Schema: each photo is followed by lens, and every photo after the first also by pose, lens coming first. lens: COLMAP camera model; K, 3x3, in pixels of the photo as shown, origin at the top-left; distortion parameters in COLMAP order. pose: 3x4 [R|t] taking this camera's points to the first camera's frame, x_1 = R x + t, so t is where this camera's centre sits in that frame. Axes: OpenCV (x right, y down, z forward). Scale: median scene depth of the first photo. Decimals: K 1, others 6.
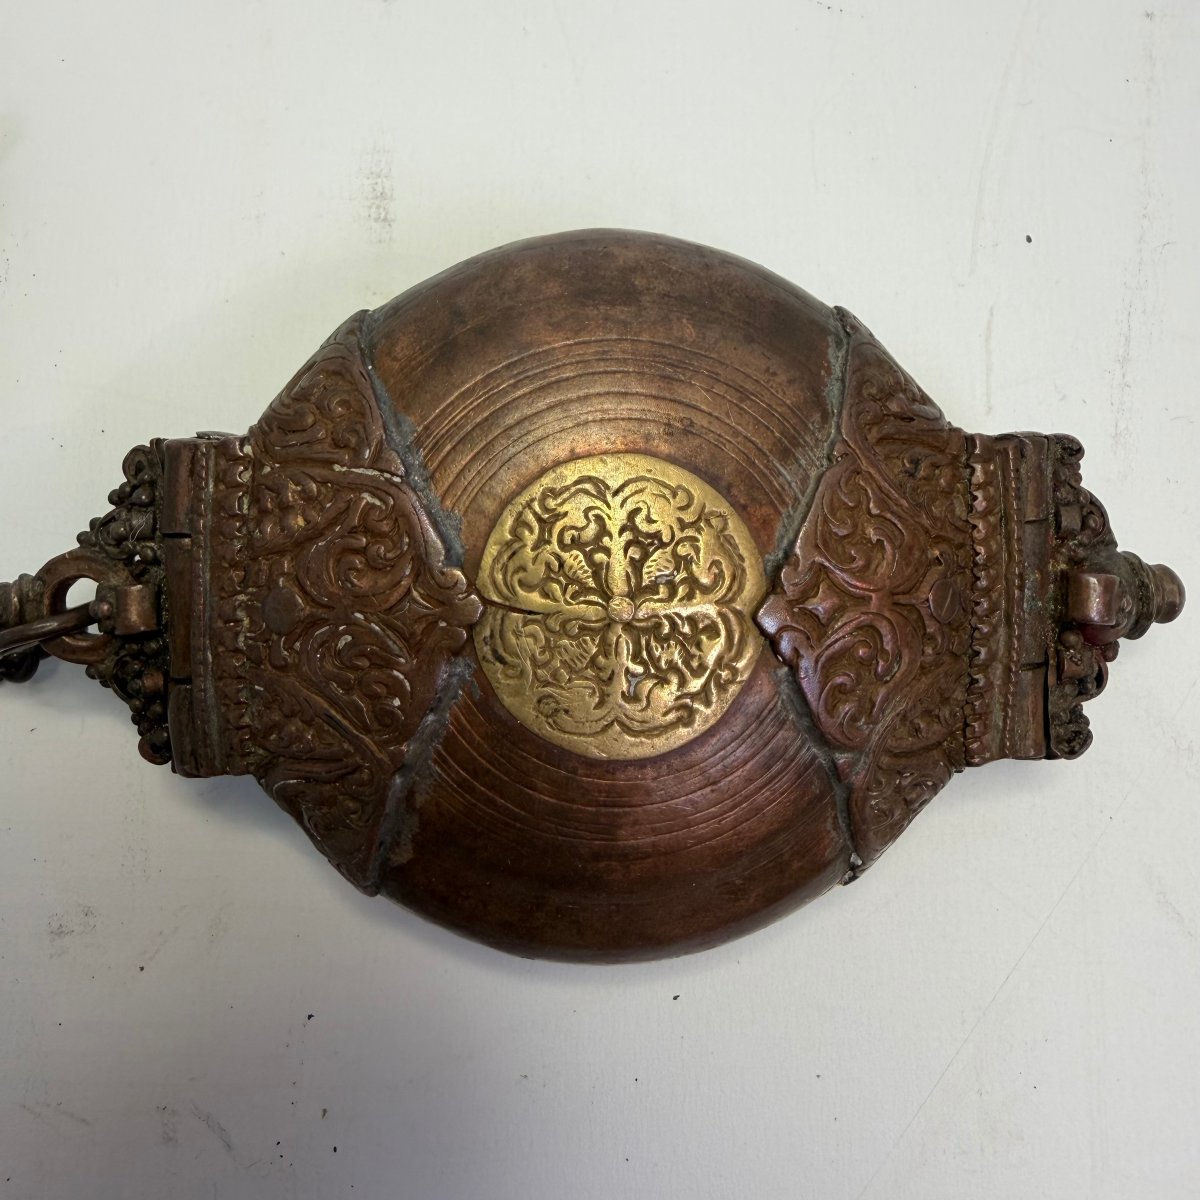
lens RADIAL K [[1175.8, 0, 598.5], [0, 1175.8, 493.3], [0, 0, 1]] dist [0.016132, -0.002210]
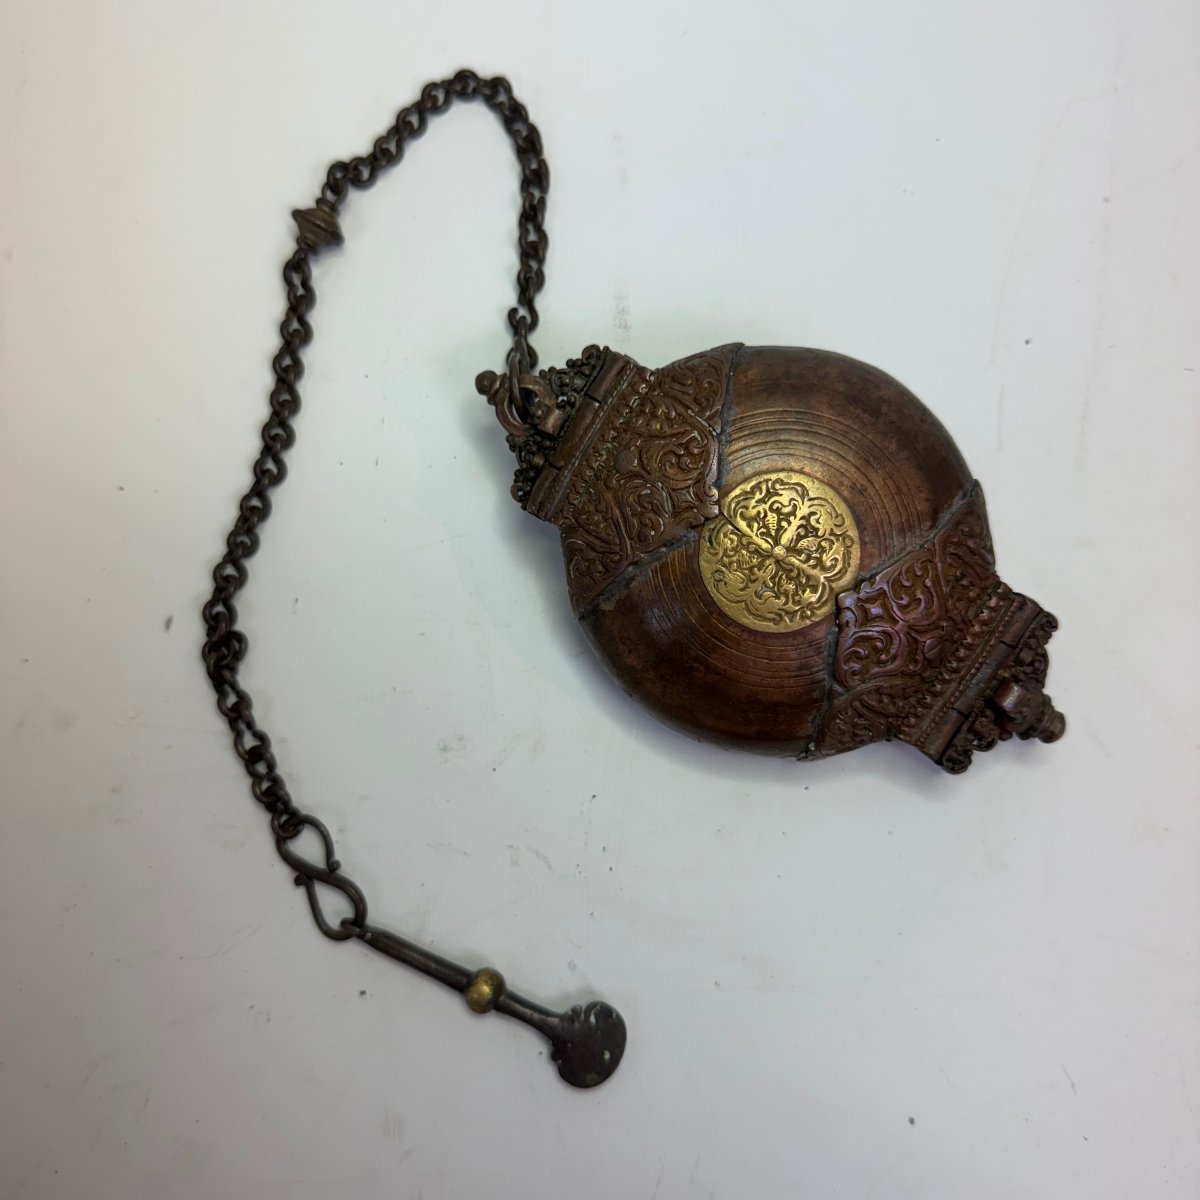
lens RADIAL K [[1166.9, 0, 600.0], [0, 1166.9, 600.0], [0, 0, 1]] dist [0.123675, -0.011455]
pose [[0.841074, 0.532441, -0.095399, -0.003362], [-0.526786, 0.846311, 0.079091, 0.162712], [0.122848, -0.016267, 0.992292, -0.893666]]
